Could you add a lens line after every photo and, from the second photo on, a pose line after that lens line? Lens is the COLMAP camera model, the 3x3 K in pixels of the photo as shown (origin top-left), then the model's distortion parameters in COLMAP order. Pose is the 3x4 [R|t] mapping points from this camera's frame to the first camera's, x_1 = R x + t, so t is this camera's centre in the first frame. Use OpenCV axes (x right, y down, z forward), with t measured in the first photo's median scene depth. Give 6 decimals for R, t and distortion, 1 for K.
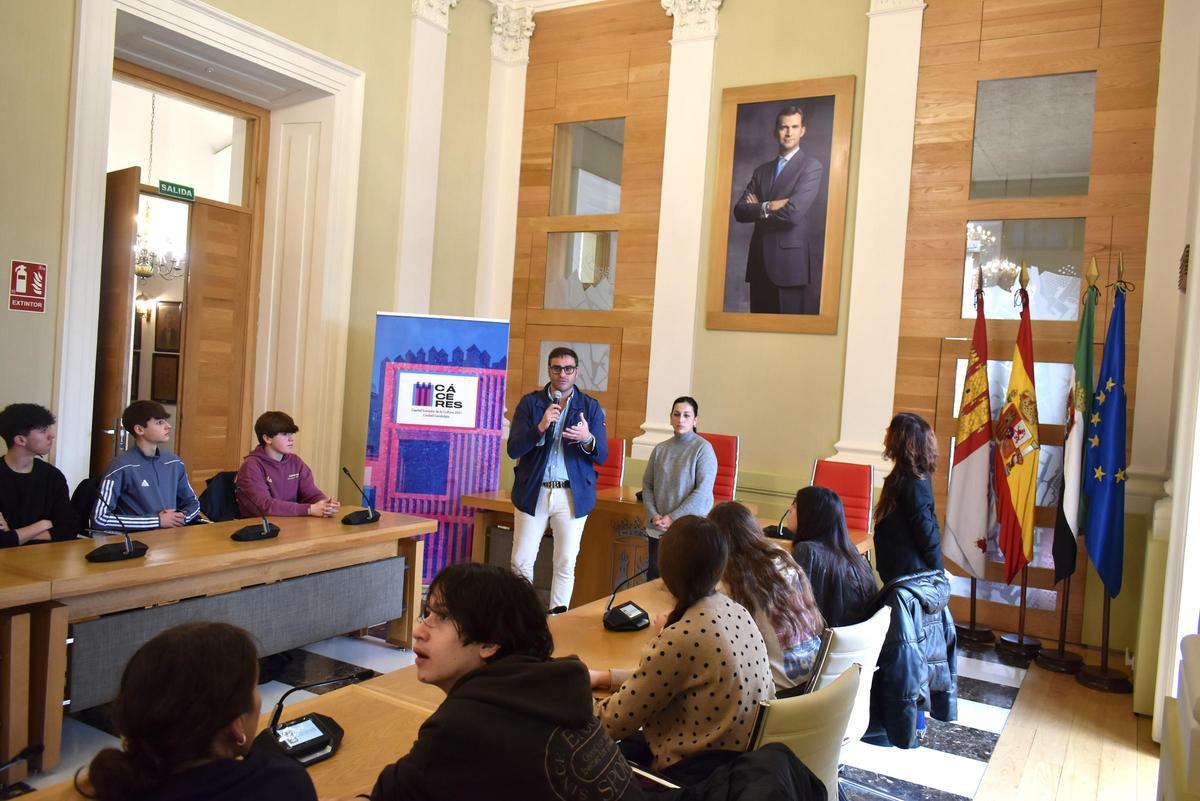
lens RADIAL K [[930.2, 0, 599.3], [0, 930.2, 396.7], [0, 0, 1]] dist [-0.031776, 0.034393]
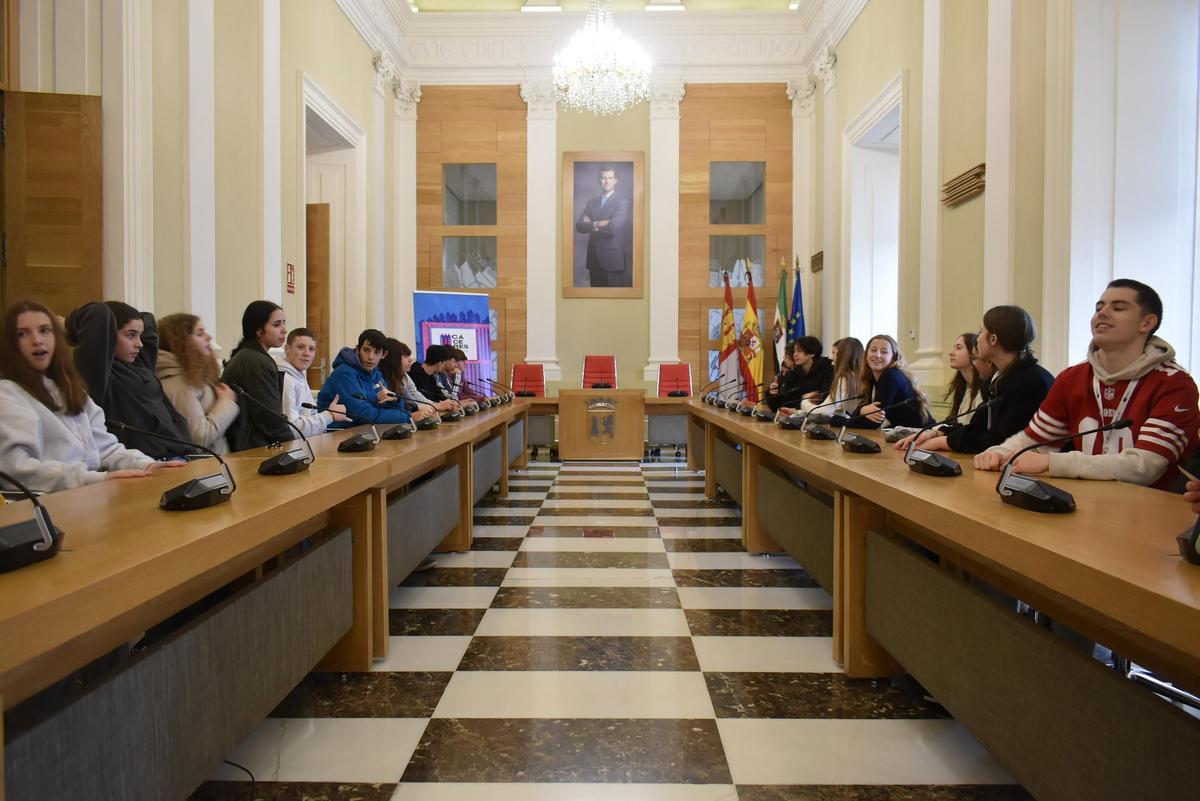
lens RADIAL K [[930.2, 0, 602.8], [0, 930.2, 402.1], [0, 0, 1]] dist [-0.031776, 0.034393]
pose [[0.865398, -0.081925, 0.494342, -0.752223], [0.067971, 0.996618, 0.046173, 0.046611], [-0.496453, -0.006357, 0.868040, -0.538329]]
